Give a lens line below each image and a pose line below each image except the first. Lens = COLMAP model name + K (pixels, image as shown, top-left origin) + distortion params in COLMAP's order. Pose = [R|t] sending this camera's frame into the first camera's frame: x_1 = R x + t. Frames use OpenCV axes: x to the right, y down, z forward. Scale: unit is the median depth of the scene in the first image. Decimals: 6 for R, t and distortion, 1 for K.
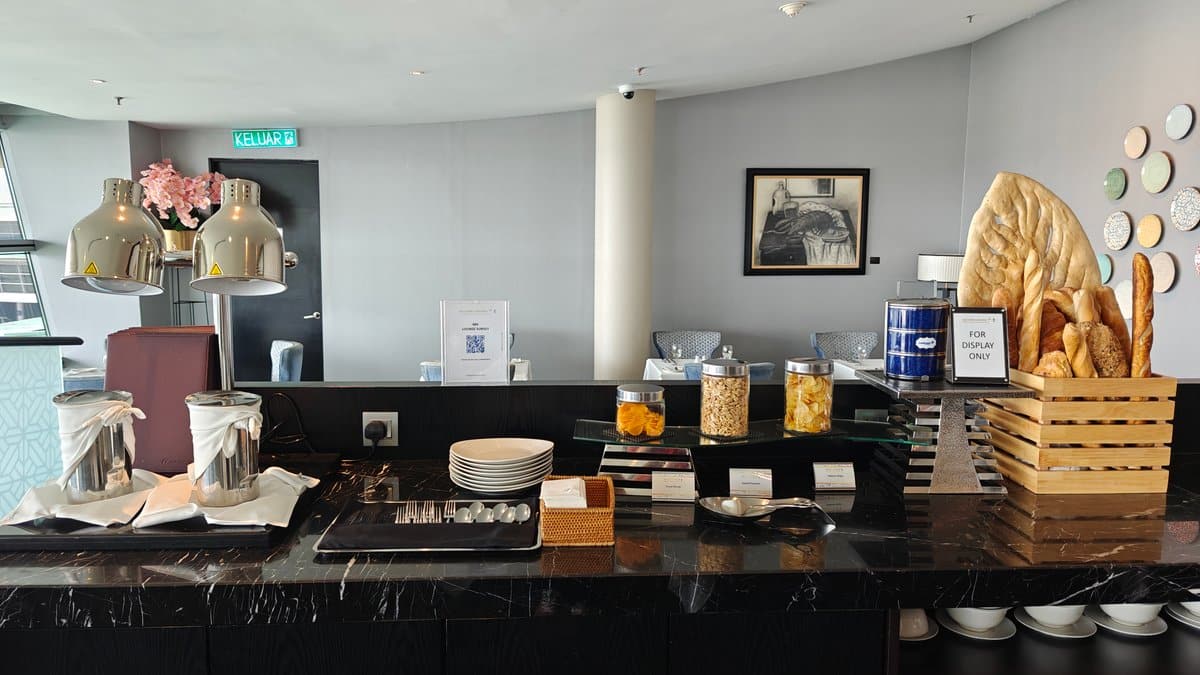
lens RADIAL K [[806.8, 0, 600.0], [0, 806.8, 337.5], [0, 0, 1]] dist [0.028572, 0.000599]
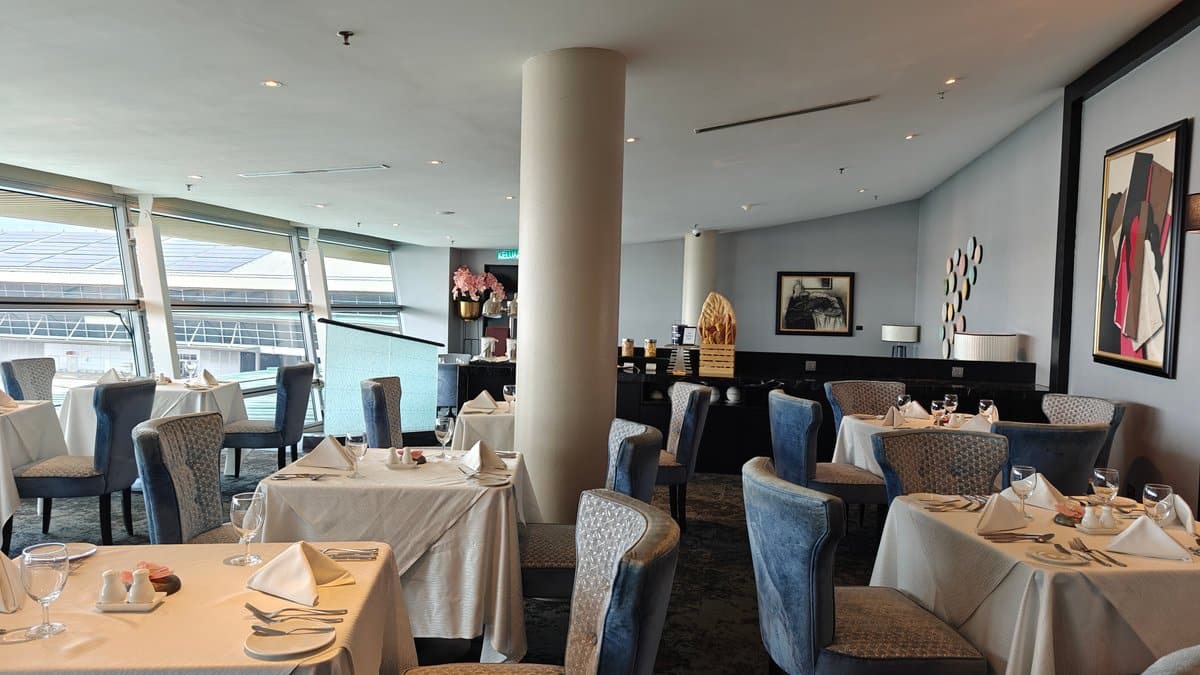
lens RADIAL K [[806.8, 0, 600.0], [0, 806.8, 337.5], [0, 0, 1]] dist [0.028572, 0.000599]
pose [[0.967134, 0.030079, -0.252483, 0.252942], [-0.053140, 0.994961, -0.085020, 0.091836], [0.248654, 0.095642, 0.963859, -0.711178]]
